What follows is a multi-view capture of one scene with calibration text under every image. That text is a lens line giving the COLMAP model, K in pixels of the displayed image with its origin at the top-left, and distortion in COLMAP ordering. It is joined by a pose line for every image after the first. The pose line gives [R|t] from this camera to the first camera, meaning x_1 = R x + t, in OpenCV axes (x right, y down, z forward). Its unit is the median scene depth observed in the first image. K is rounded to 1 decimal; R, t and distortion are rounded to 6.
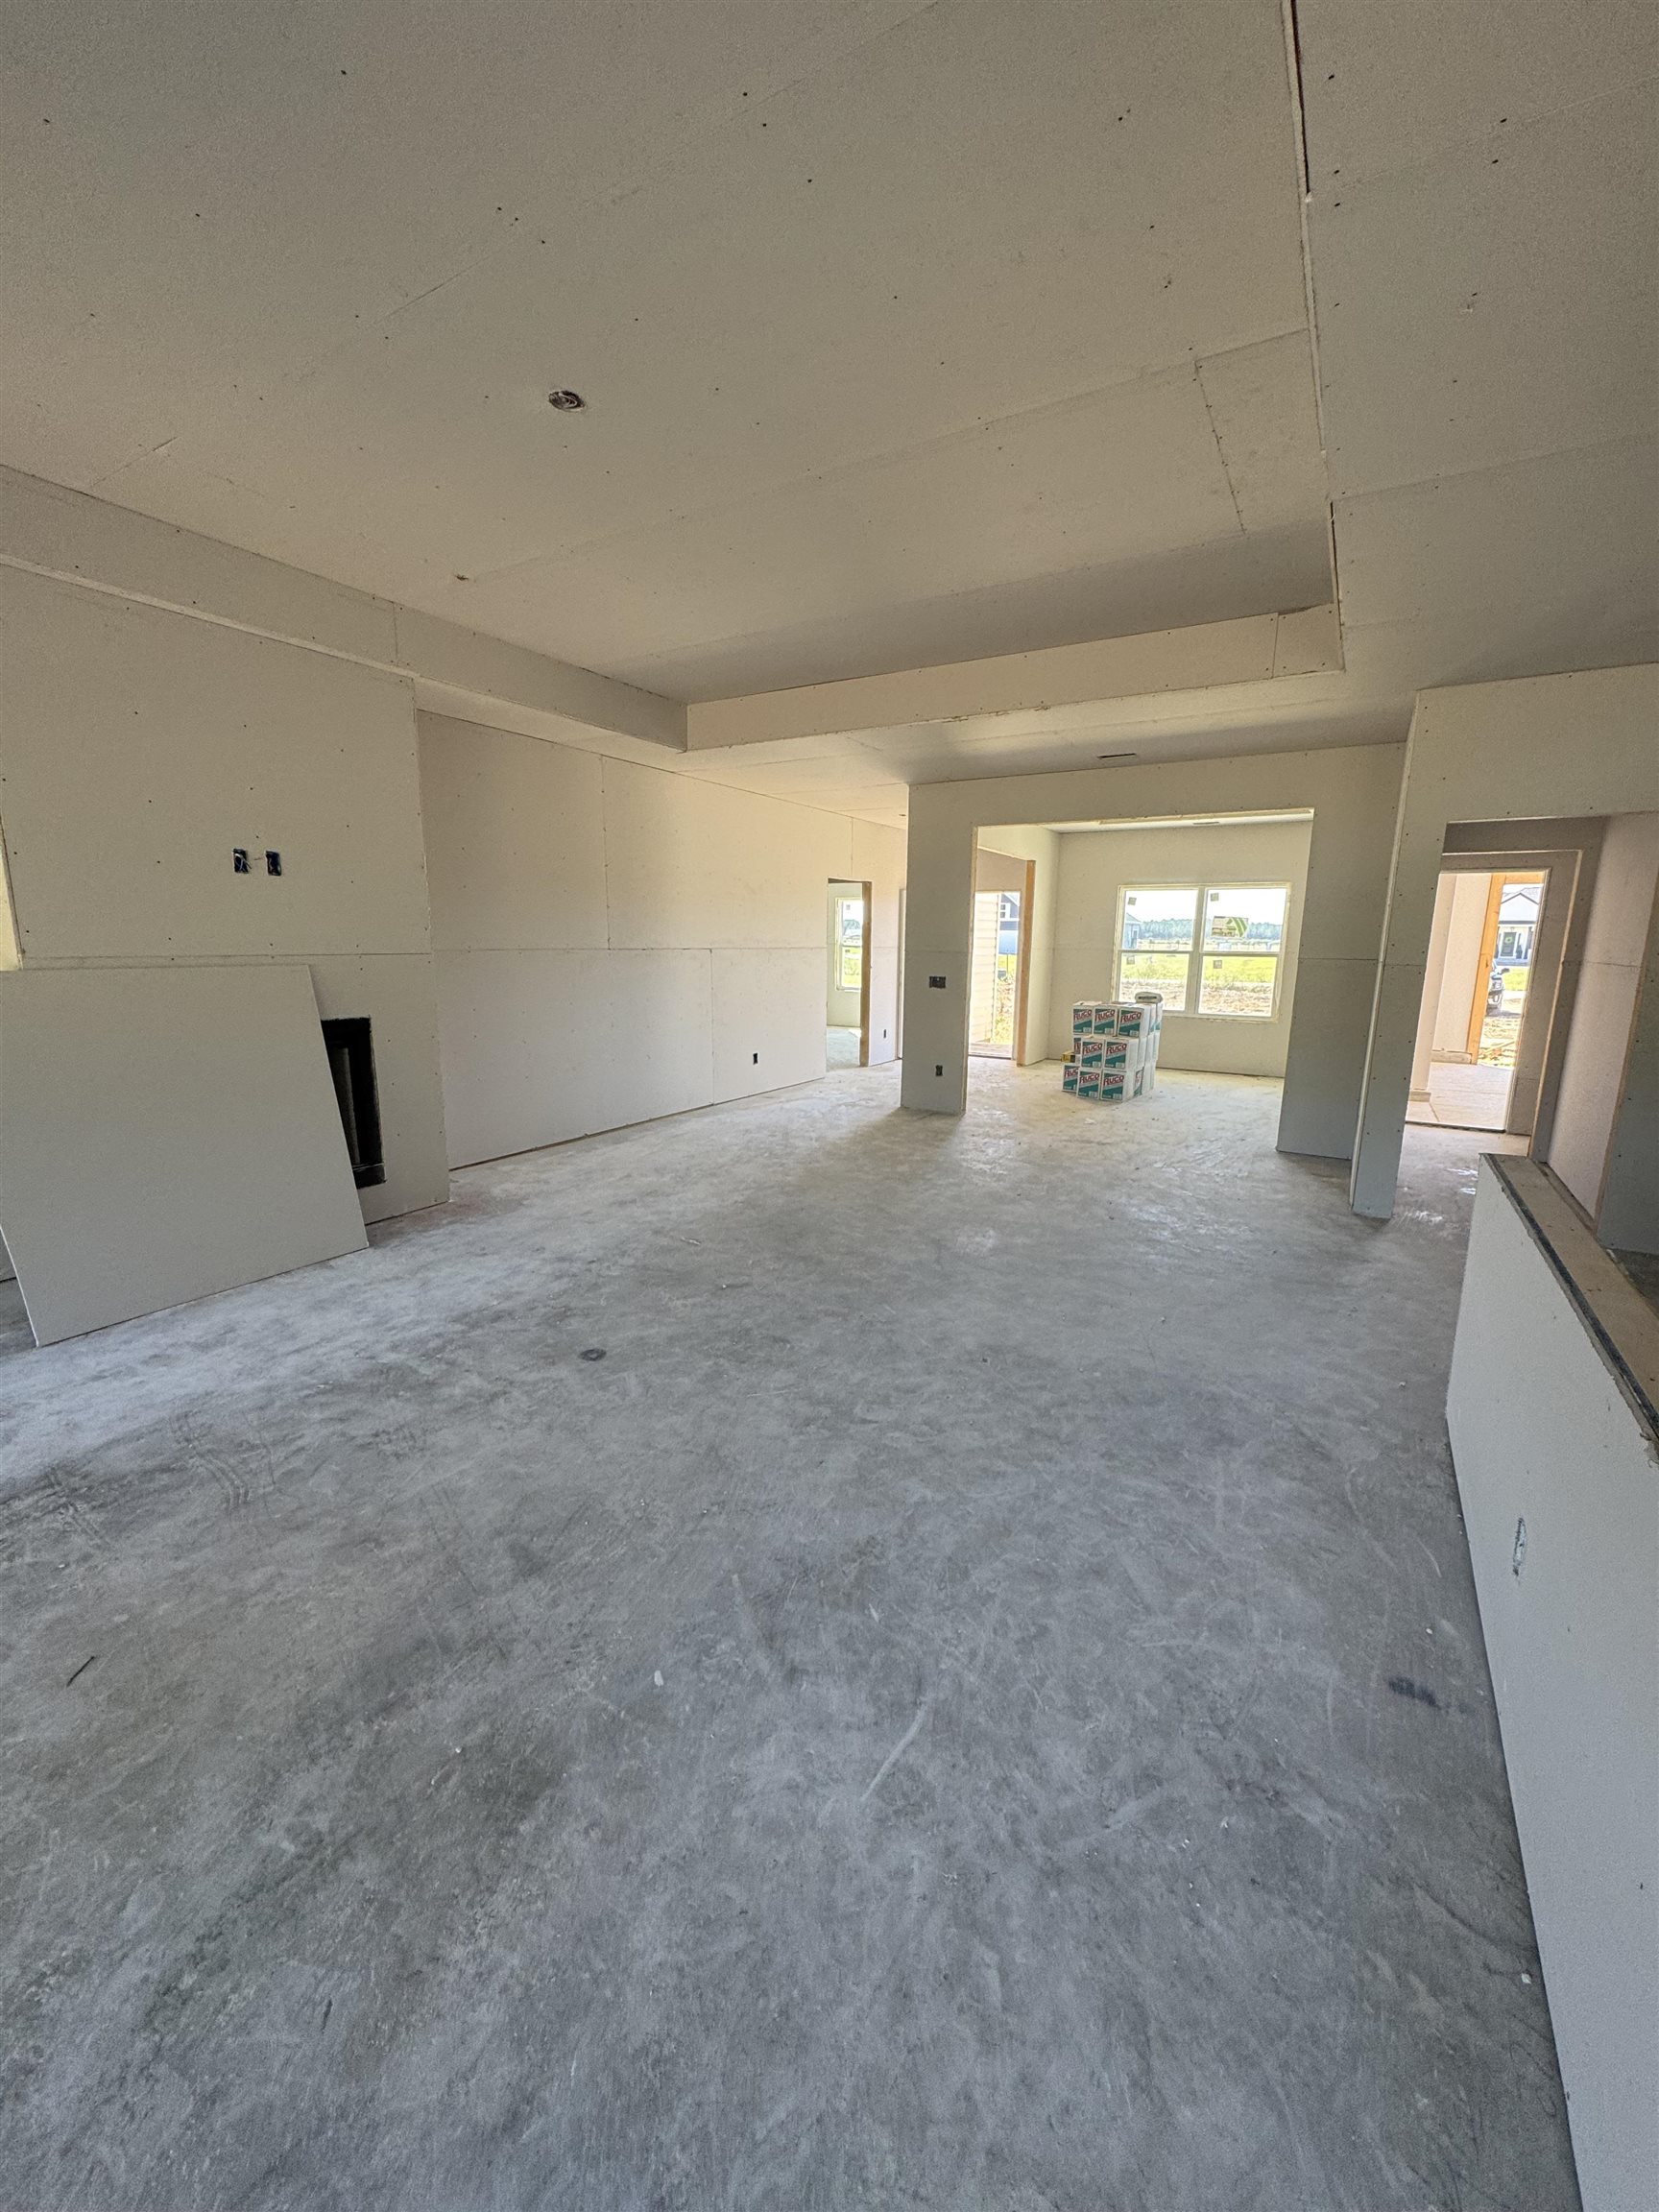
lens RADIAL K [[880.6, 0, 827.6], [0, 880.6, 1105.7], [0, 0, 1]] dist [0.000352, -0.000012]
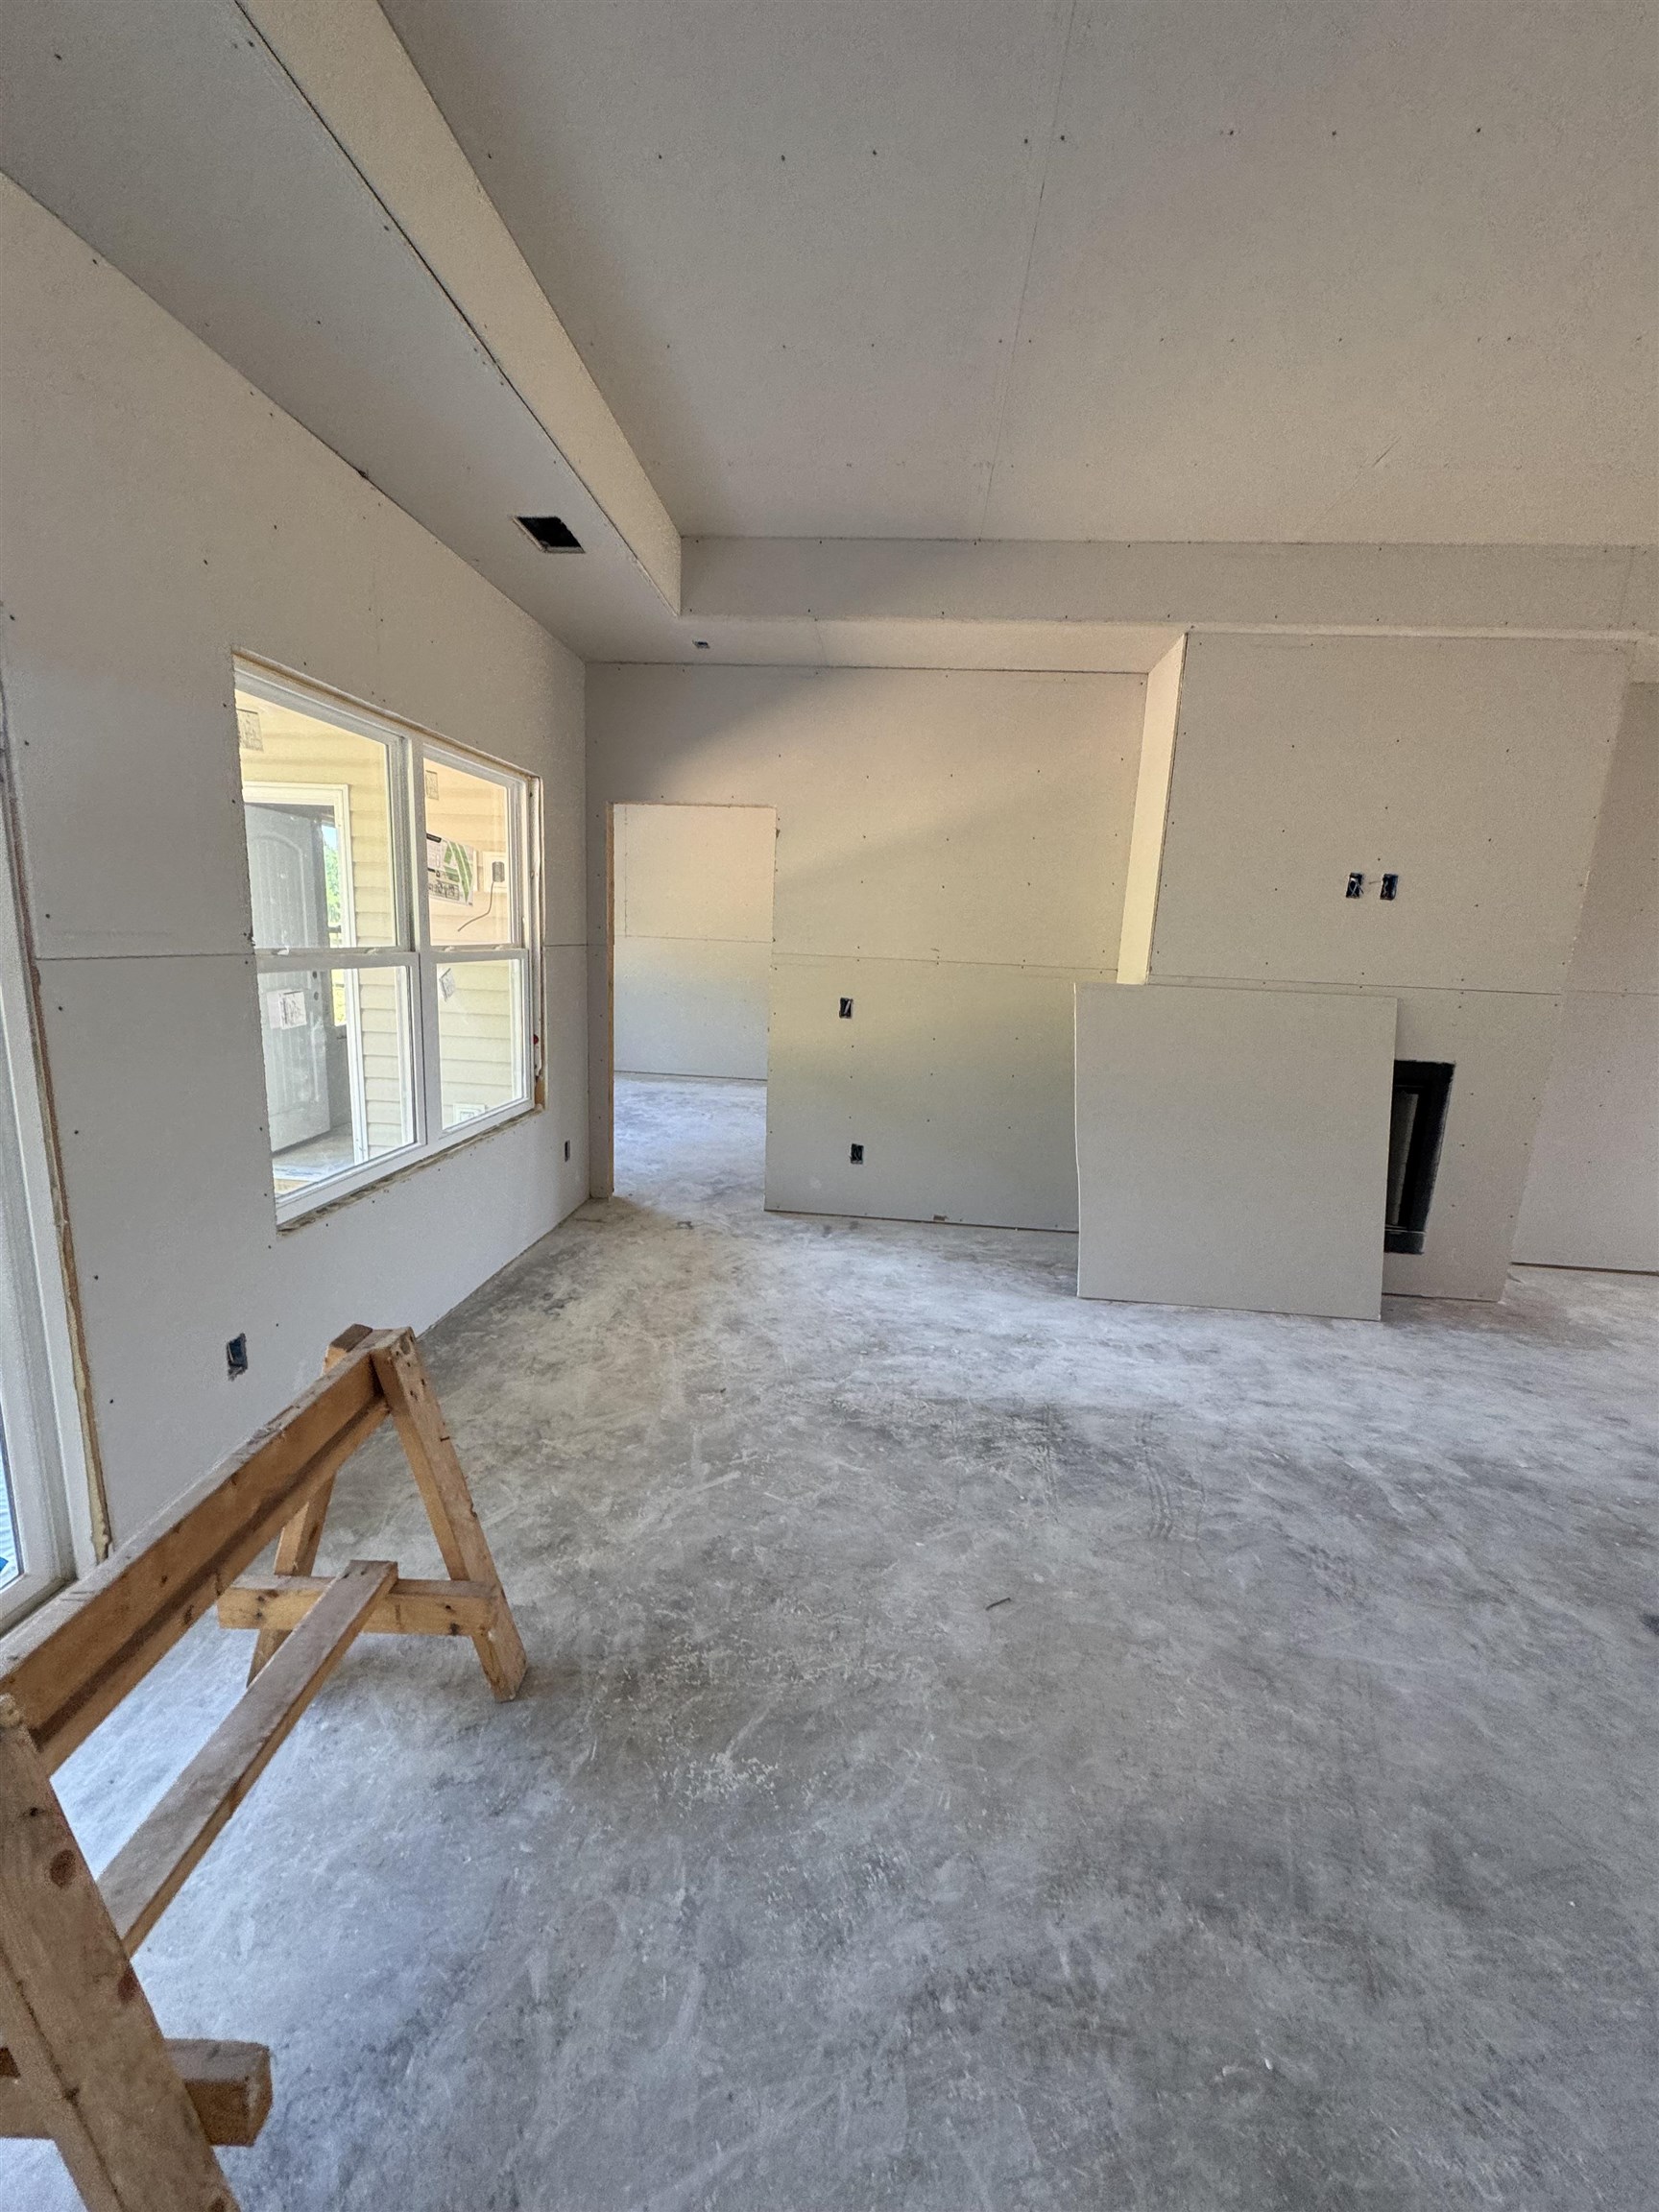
lens RADIAL K [[880.6, 0, 827.6], [0, 880.6, 1105.7], [0, 0, 1]] dist [0.000352, -0.000012]
pose [[0.437877, 0.181014, -0.880623, -0.038974], [-0.209121, 0.973161, 0.096054, -0.022873], [0.874375, 0.142097, 0.463979, 0.112644]]
